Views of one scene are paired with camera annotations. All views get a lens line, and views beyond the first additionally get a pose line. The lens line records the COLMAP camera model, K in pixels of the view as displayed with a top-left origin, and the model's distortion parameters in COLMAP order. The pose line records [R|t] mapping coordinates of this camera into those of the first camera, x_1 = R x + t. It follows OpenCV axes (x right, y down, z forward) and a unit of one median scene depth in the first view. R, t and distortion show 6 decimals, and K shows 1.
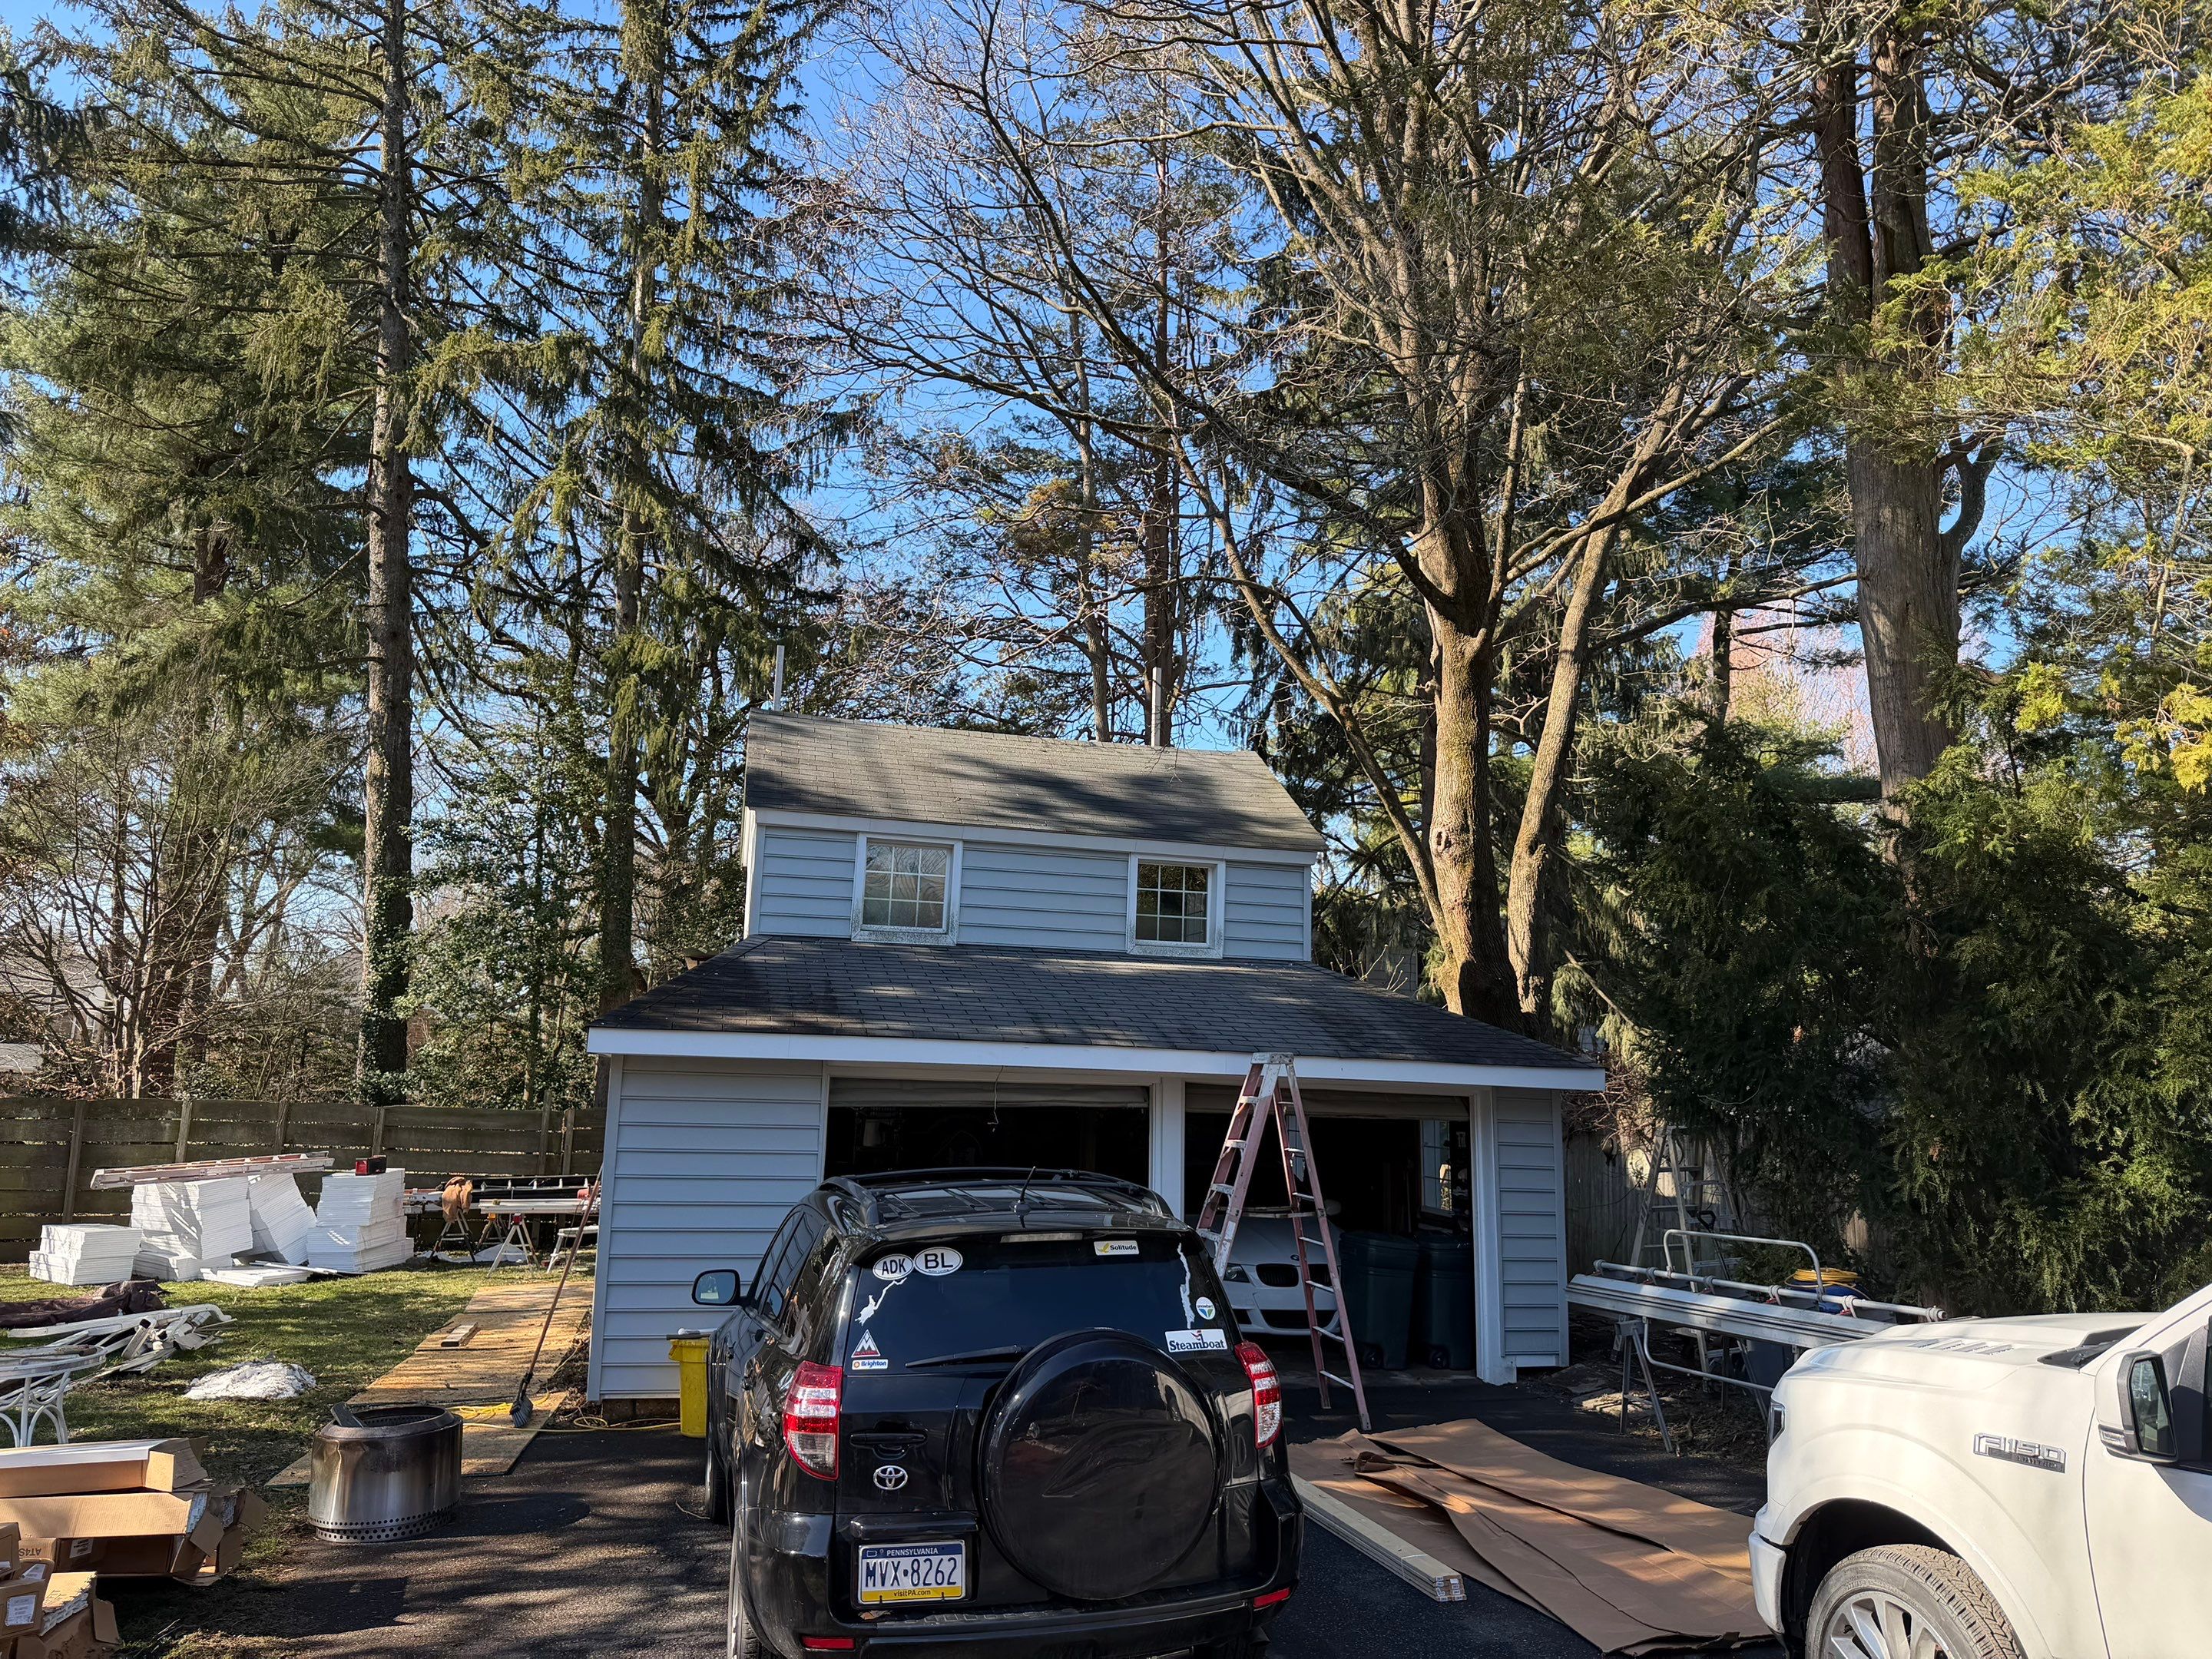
lens RADIAL K [[1534.7, 0, 1100.1], [0, 1534.7, 803.6], [0, 0, 1]] dist [0.074821, 0.000081]
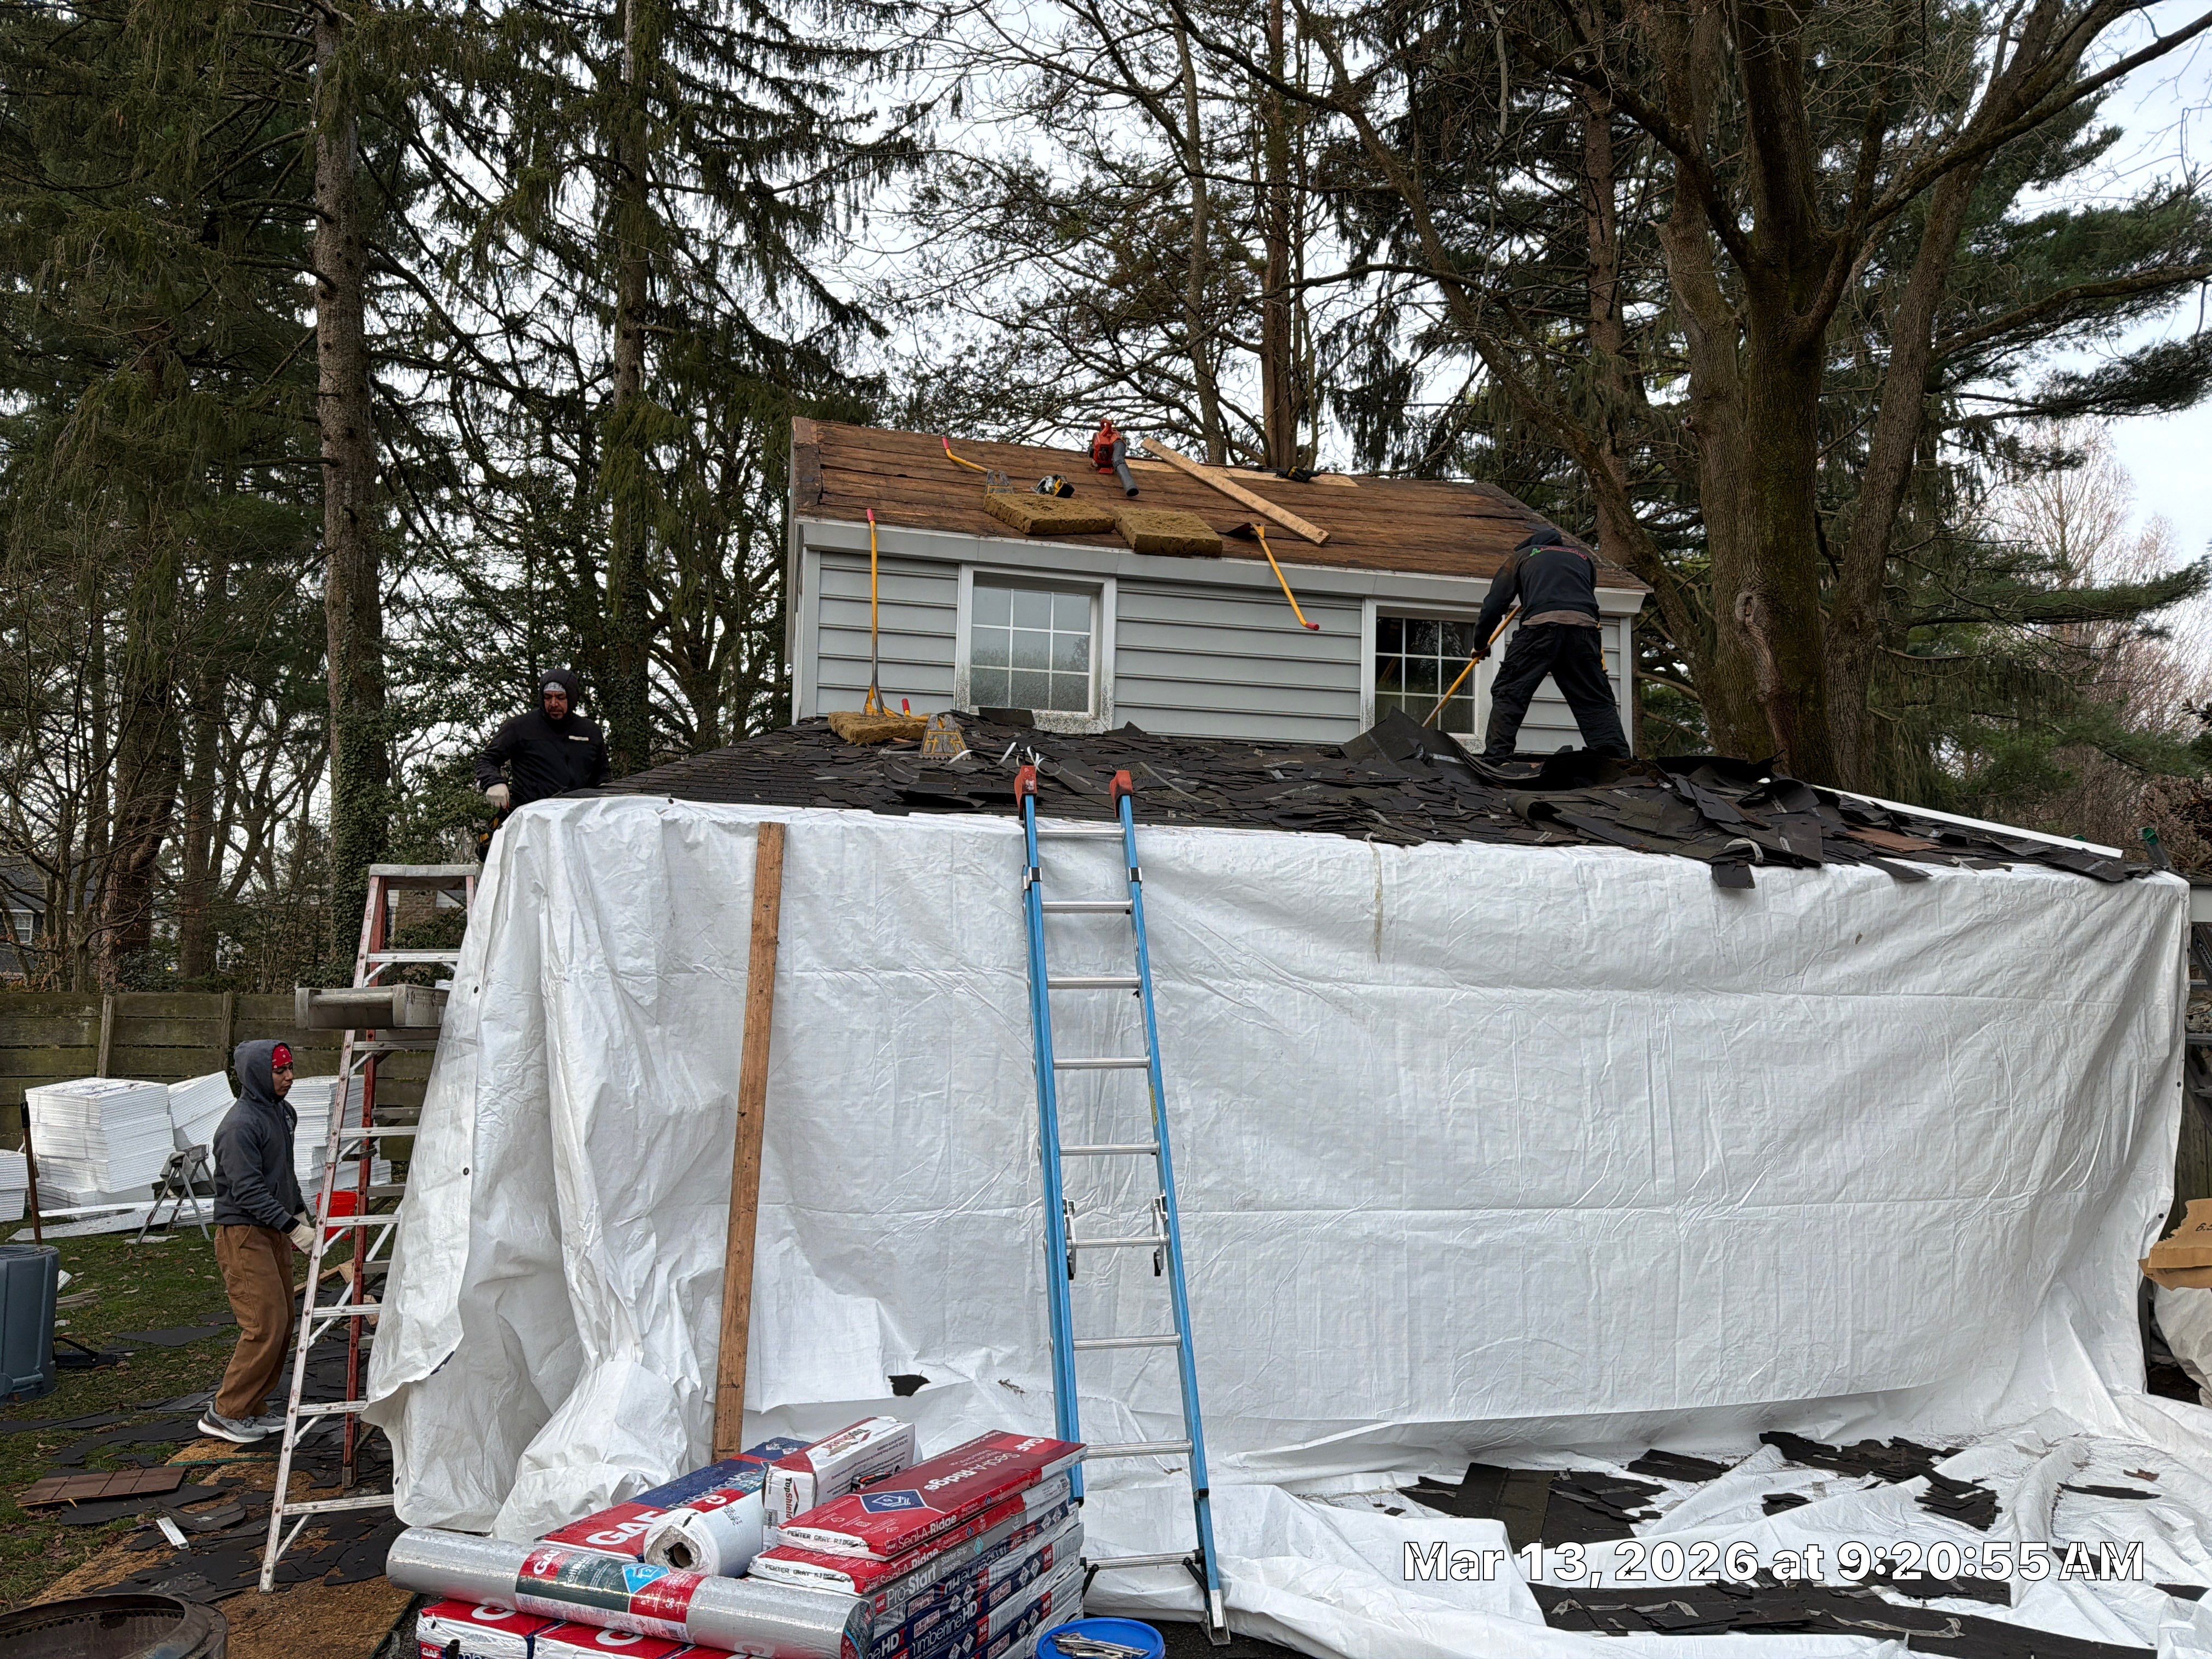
lens RADIAL K [[1535.7, 0, 1099.1], [0, 1535.7, 851.8], [0, 0, 1]] dist [0.033637, -0.067473]
pose [[0.999554, -0.019064, -0.023001, -0.044052], [0.021134, 0.995408, 0.093364, 0.041677], [0.021115, -0.093808, 0.995366, 0.175062]]
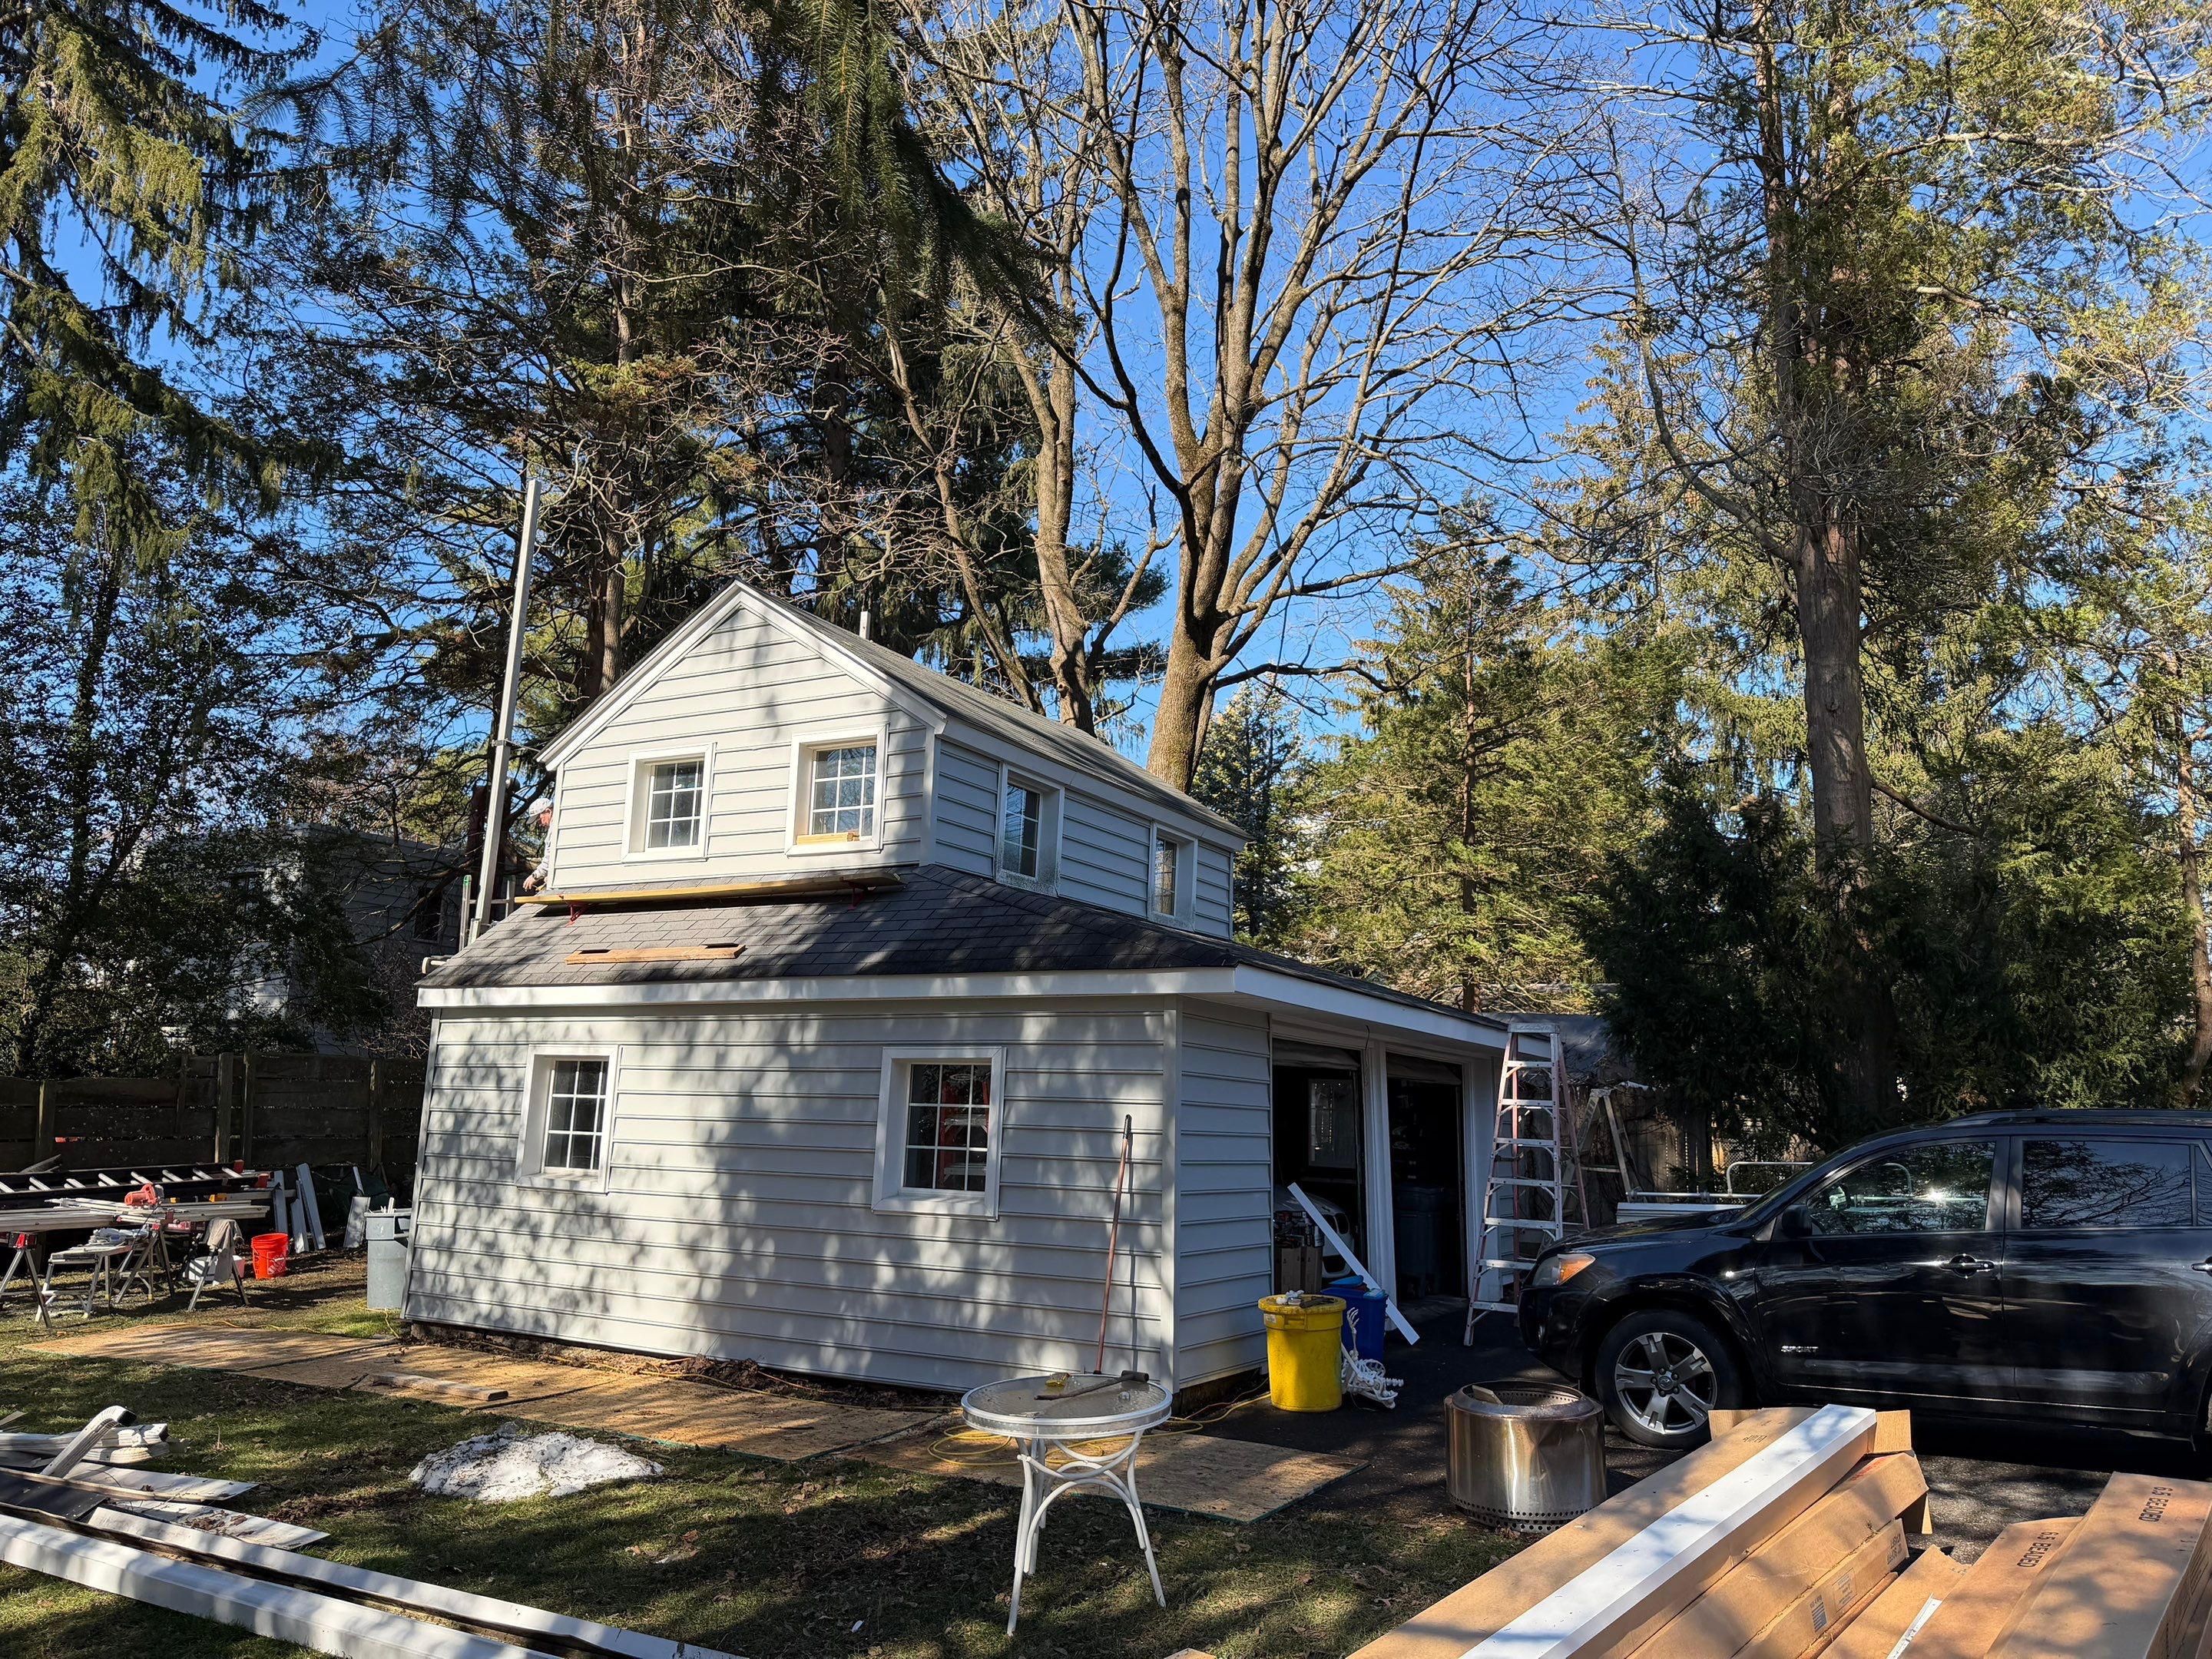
lens RADIAL K [[1559.3, 0, 1105.6], [0, 1559.3, 823.4], [0, 0, 1]] dist [-0.008769, -0.006585]
pose [[0.686431, 0.123469, 0.716636, -0.389187], [-0.134927, 0.989993, -0.041325, 0.042871], [-0.714567, -0.068327, 0.696222, 0.171570]]
